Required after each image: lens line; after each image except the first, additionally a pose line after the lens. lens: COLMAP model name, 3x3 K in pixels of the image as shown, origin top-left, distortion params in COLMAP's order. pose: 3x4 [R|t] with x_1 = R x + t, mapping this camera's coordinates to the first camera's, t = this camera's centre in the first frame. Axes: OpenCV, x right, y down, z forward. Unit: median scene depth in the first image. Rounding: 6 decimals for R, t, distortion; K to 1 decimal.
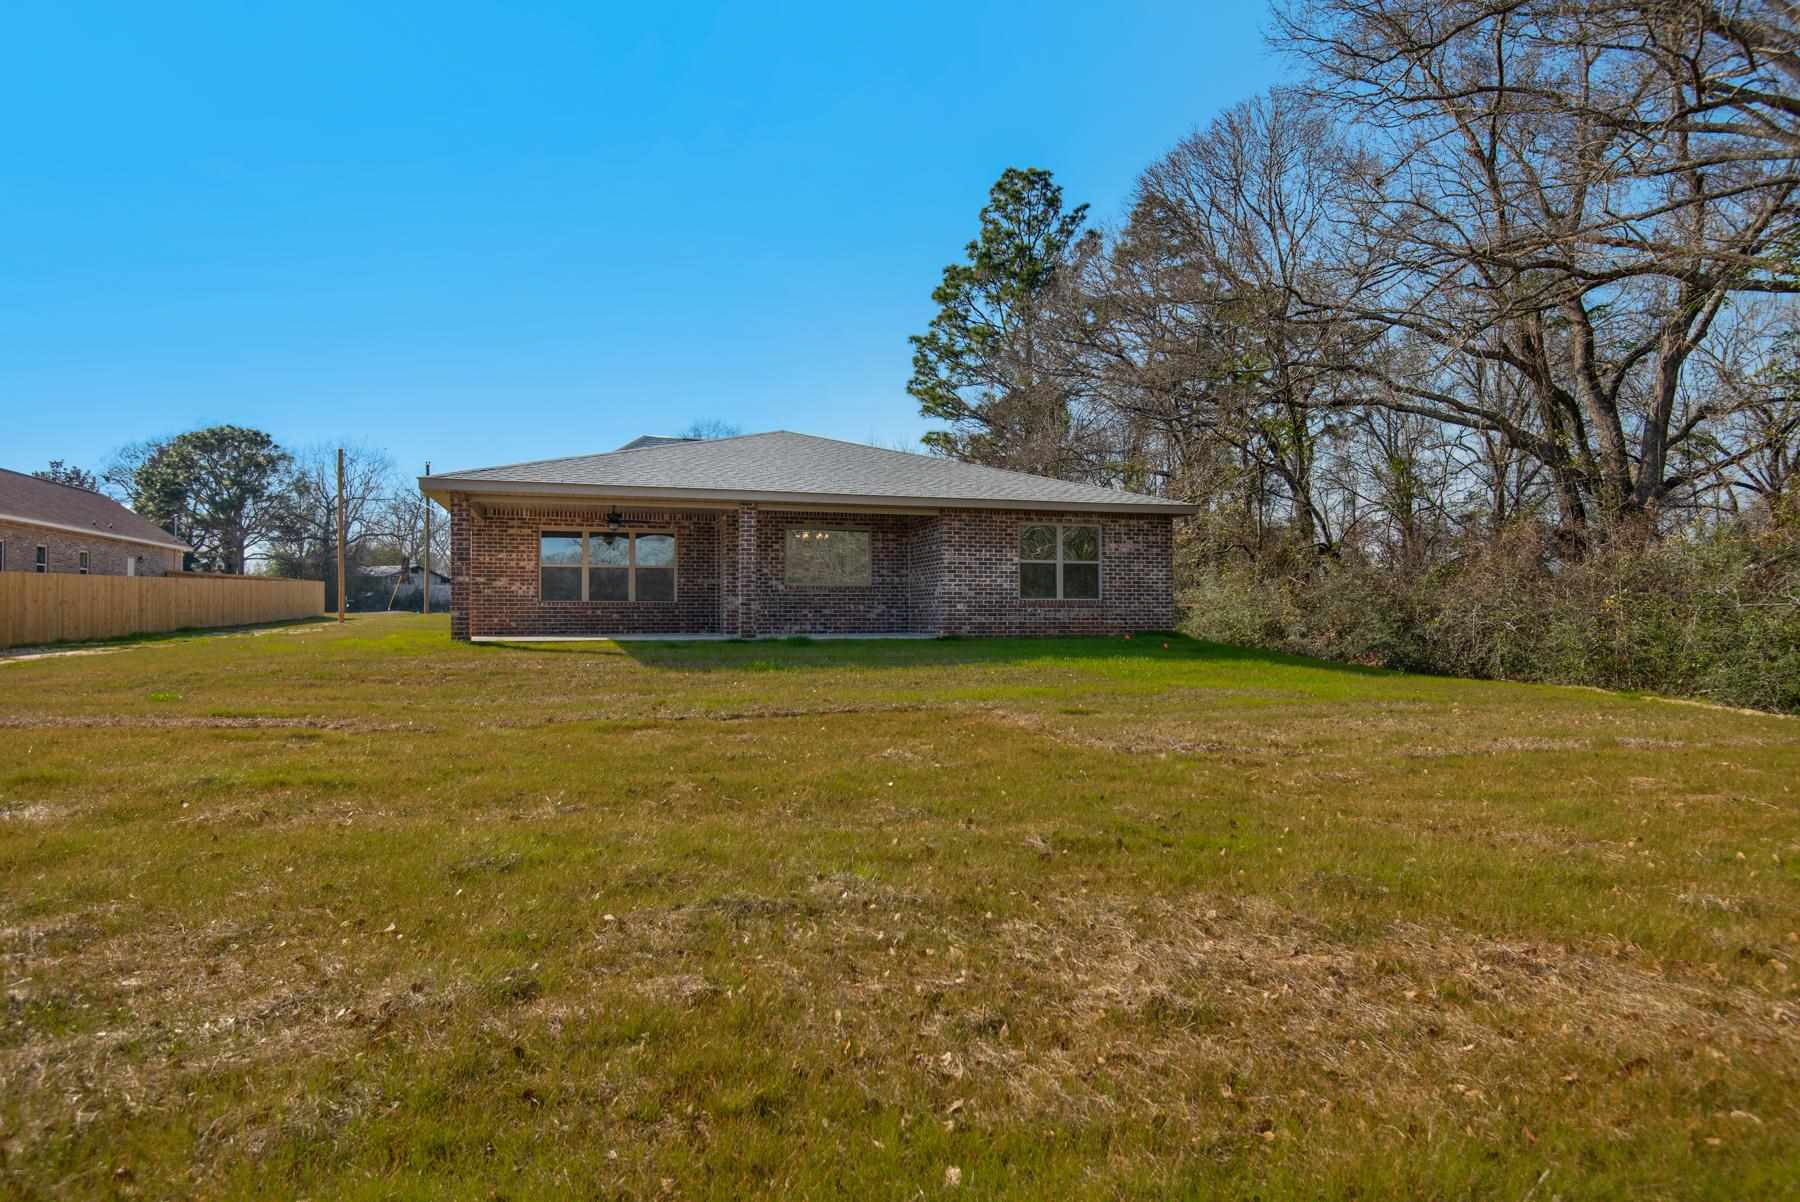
lens RADIAL K [[1088.7, 0, 900.0], [0, 1088.7, 601.0], [0, 0, 1]] dist [-0.001047, -0.000088]
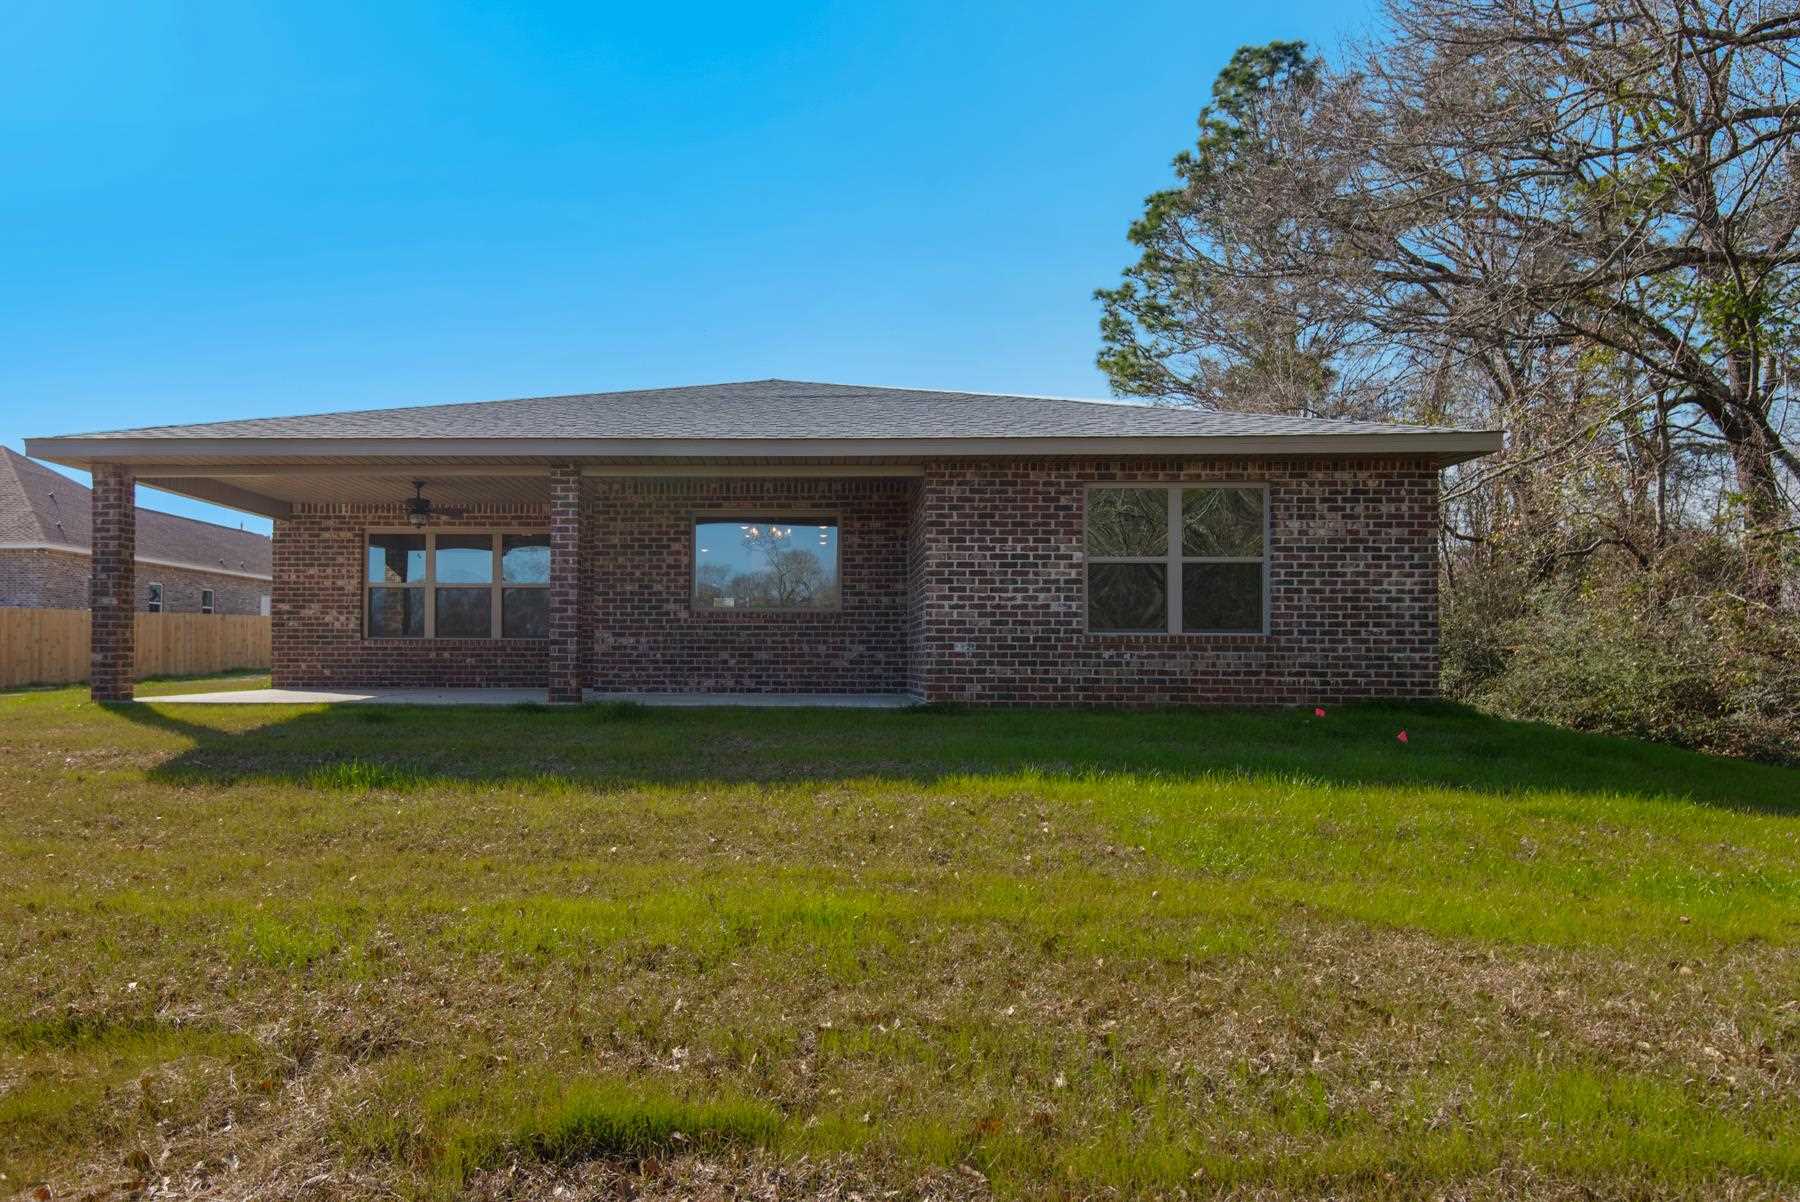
lens RADIAL K [[939.5, 0, 902.4], [0, 939.5, 643.1], [0, 0, 1]] dist [0.003365, -0.000908]
pose [[0.936621, 0.000977, -0.350343, 0.141082], [-0.001588, 0.999998, -0.001458, 0.002725], [0.350341, 0.001922, 0.936620, 0.428221]]
